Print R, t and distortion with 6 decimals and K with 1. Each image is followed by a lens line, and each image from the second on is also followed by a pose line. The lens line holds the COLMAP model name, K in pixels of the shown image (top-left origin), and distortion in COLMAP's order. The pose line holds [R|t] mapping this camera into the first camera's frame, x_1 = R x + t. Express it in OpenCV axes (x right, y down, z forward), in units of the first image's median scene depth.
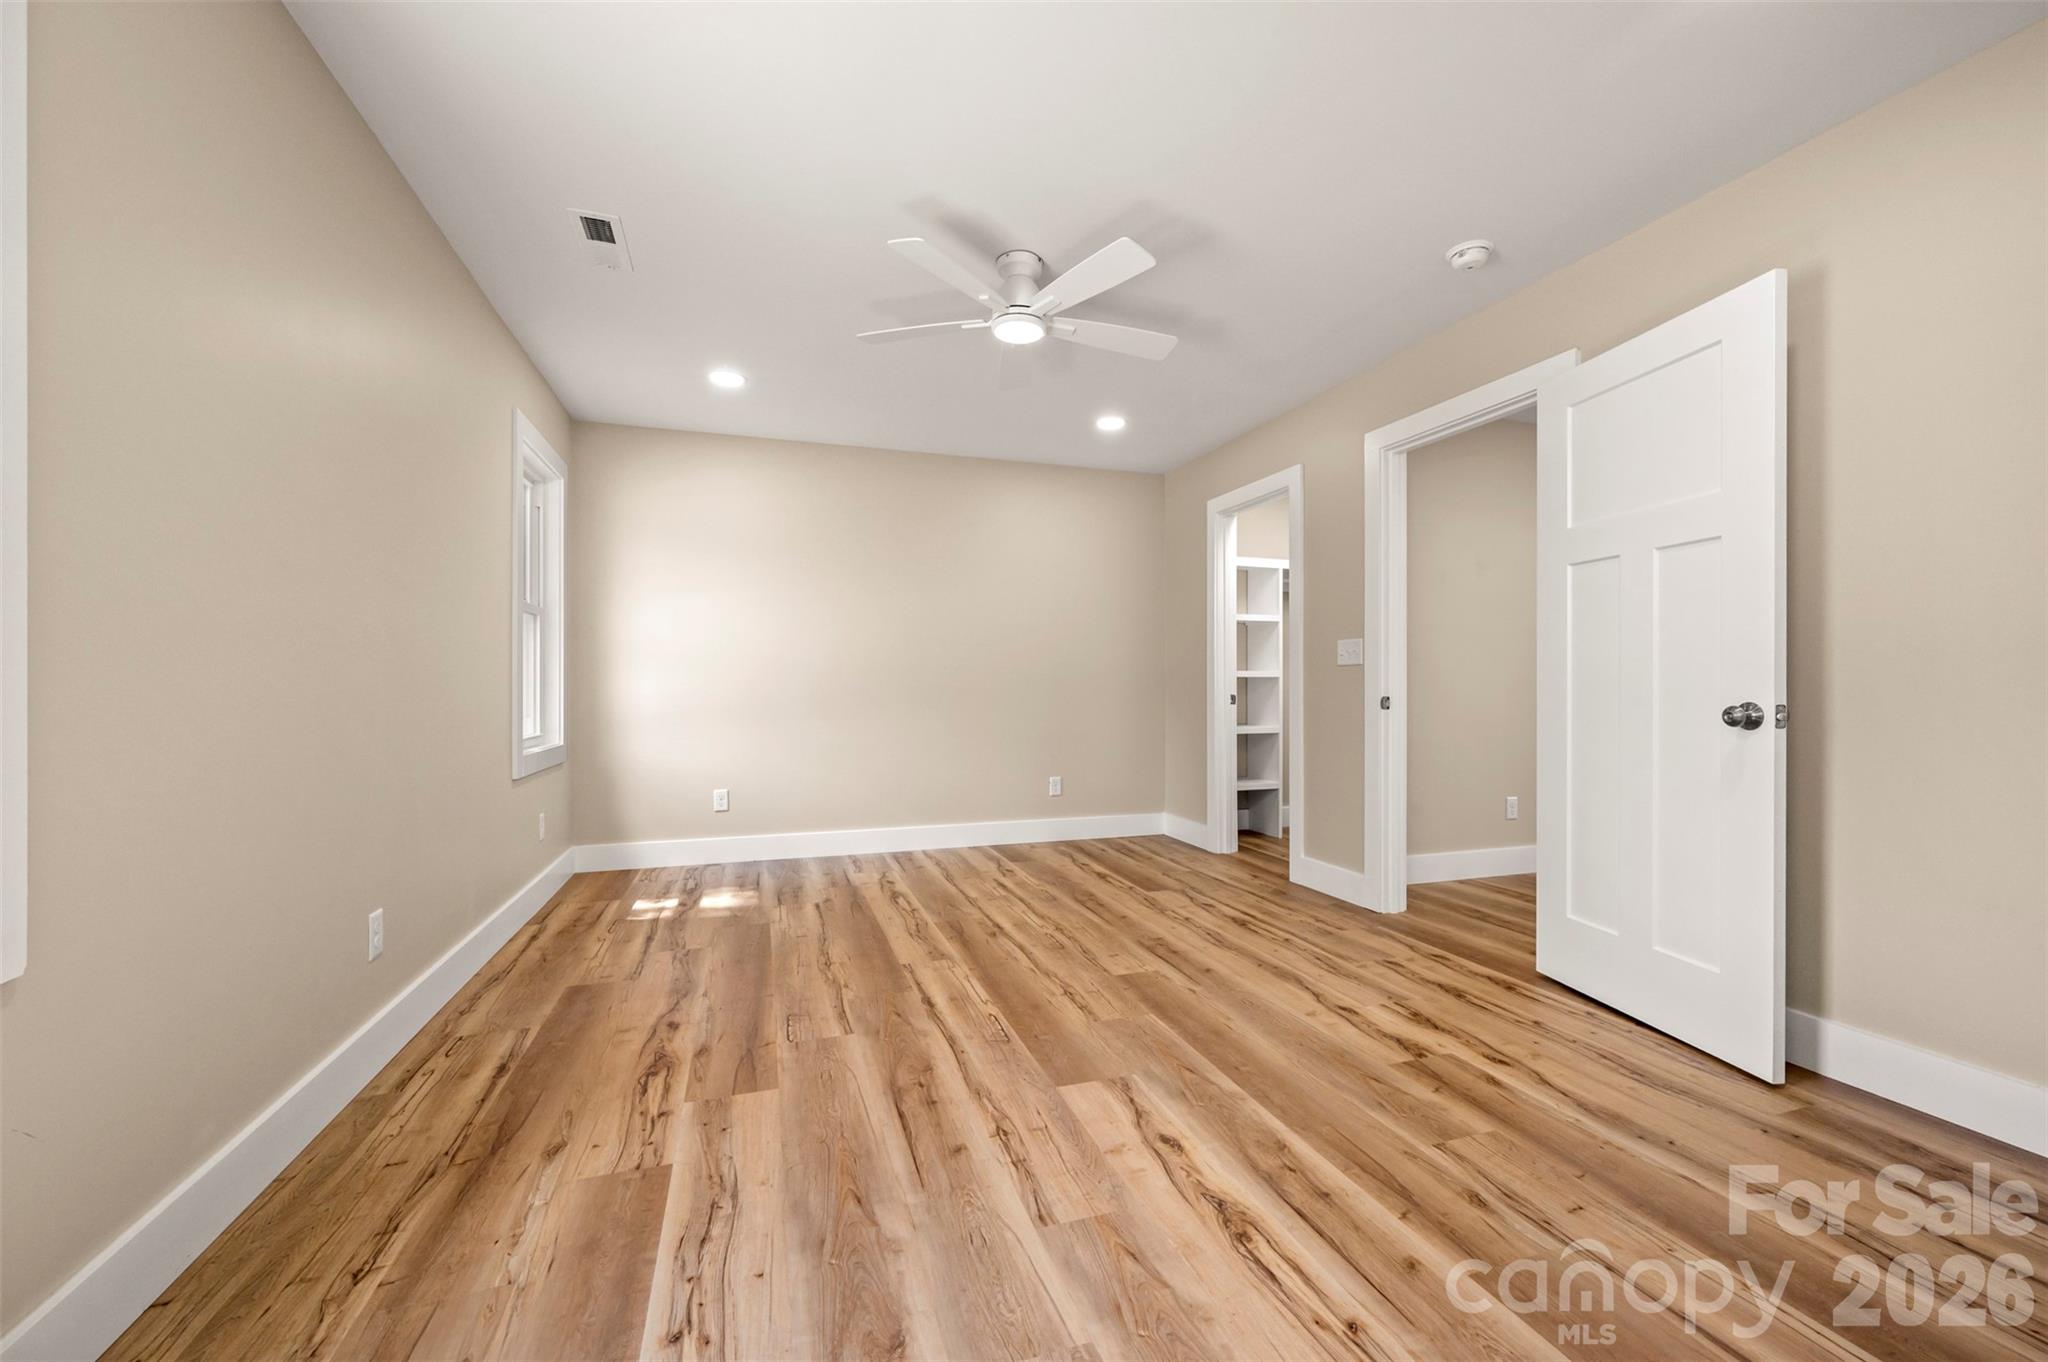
lens RADIAL K [[818.7, 0, 1025.7], [0, 818.7, 686.3], [0, 0, 1]] dist [-0.000084, -0.000940]
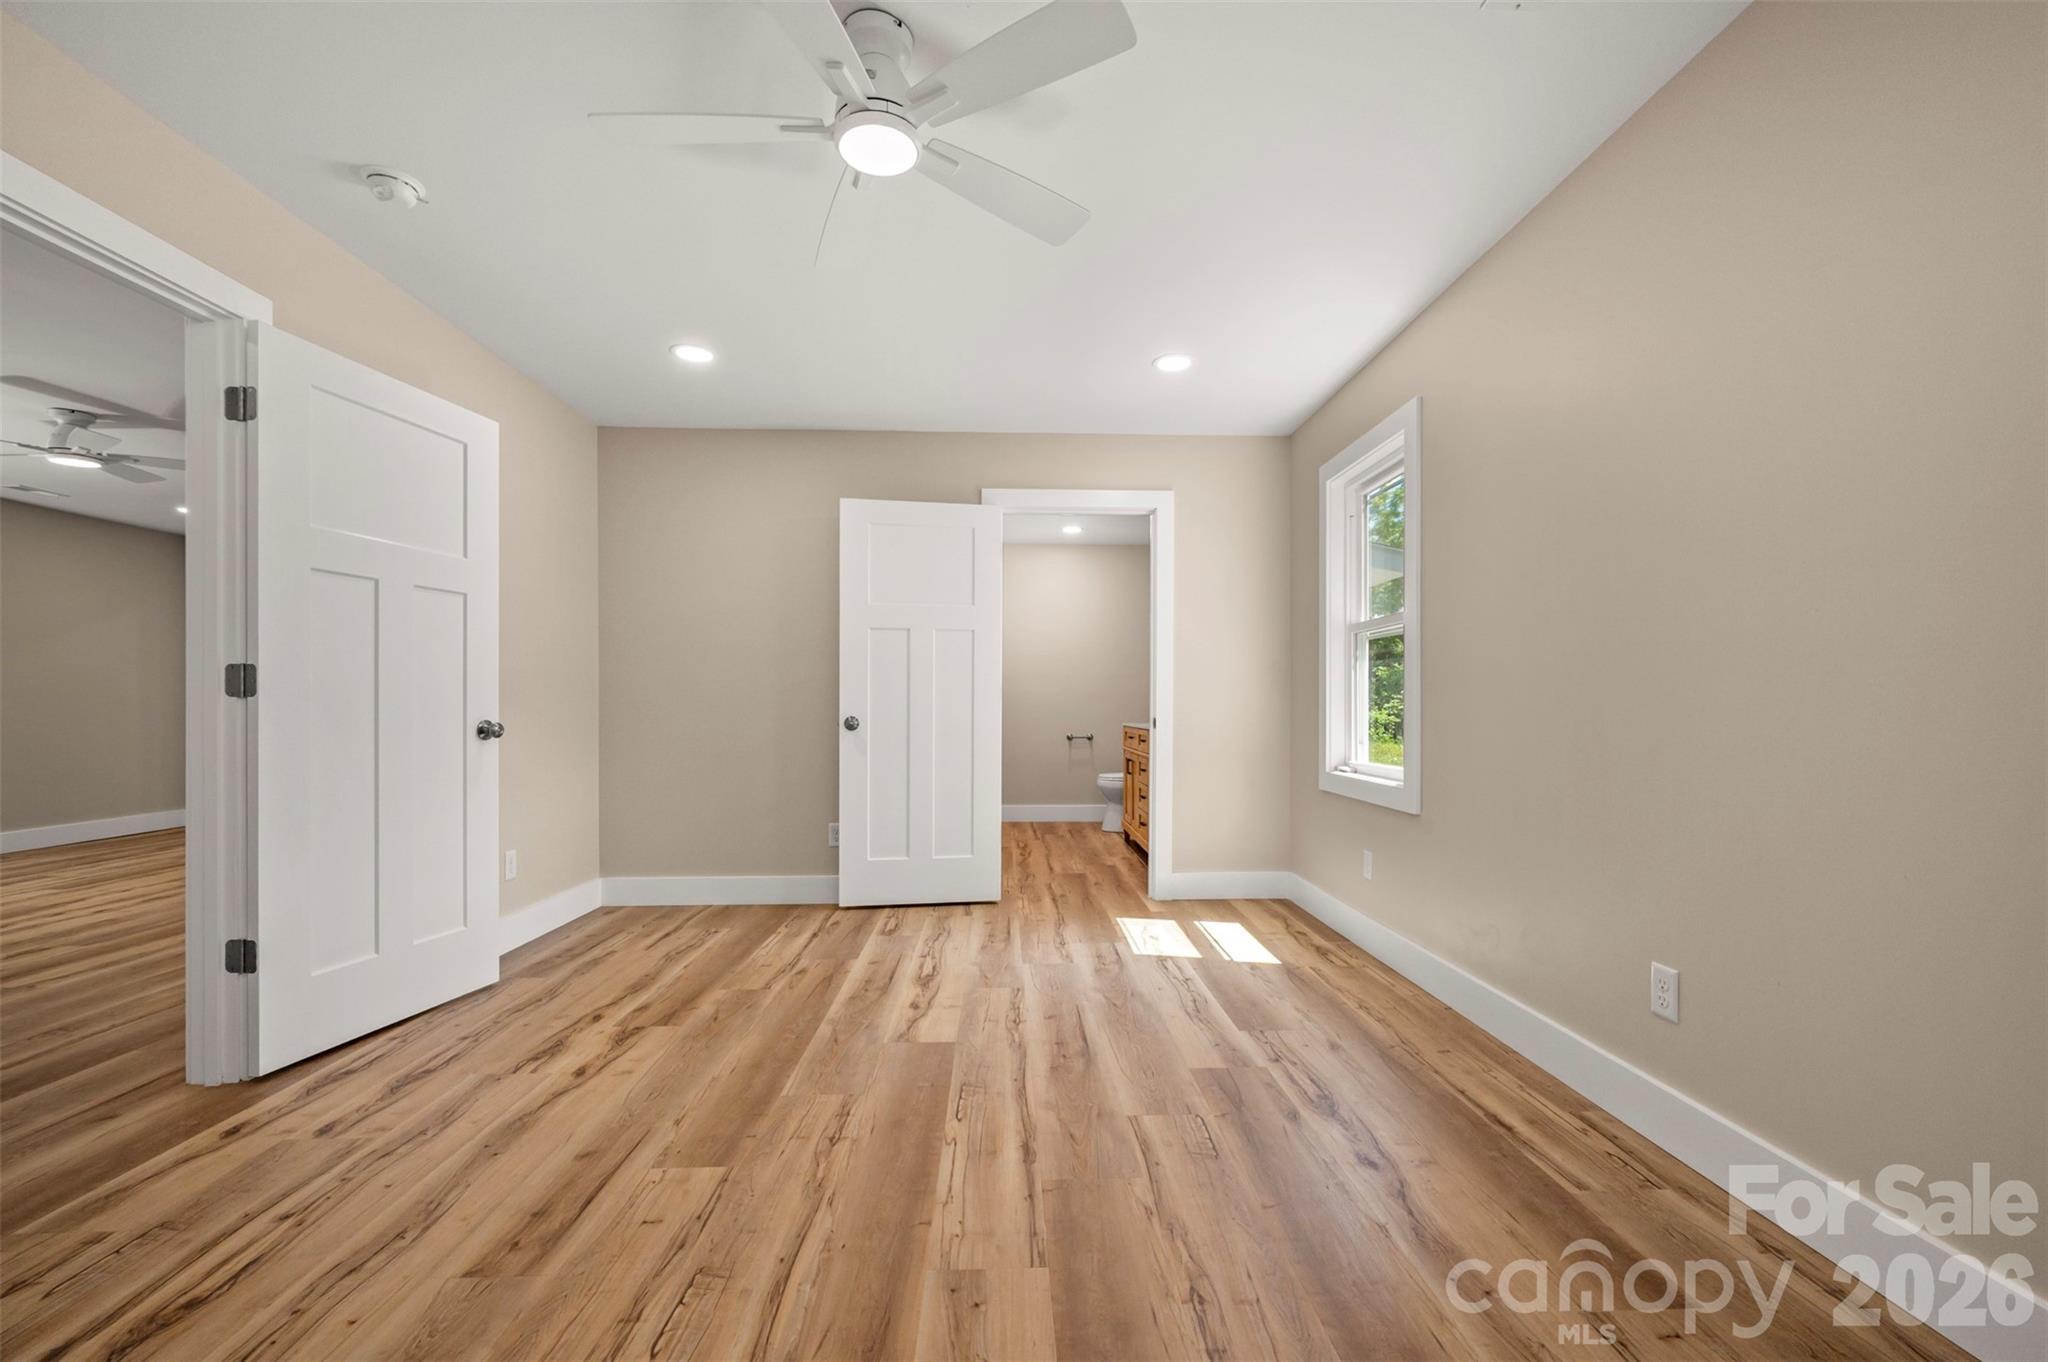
lens RADIAL K [[818.7, 0, 1026.3], [0, 818.7, 693.7], [0, 0, 1]] dist [-0.000084, -0.000940]
pose [[-0.959214, 0.005068, 0.282637, -0.367382], [0.000586, 0.999873, -0.015942, -0.002987], [-0.282681, -0.015126, -0.959095, 1.933270]]
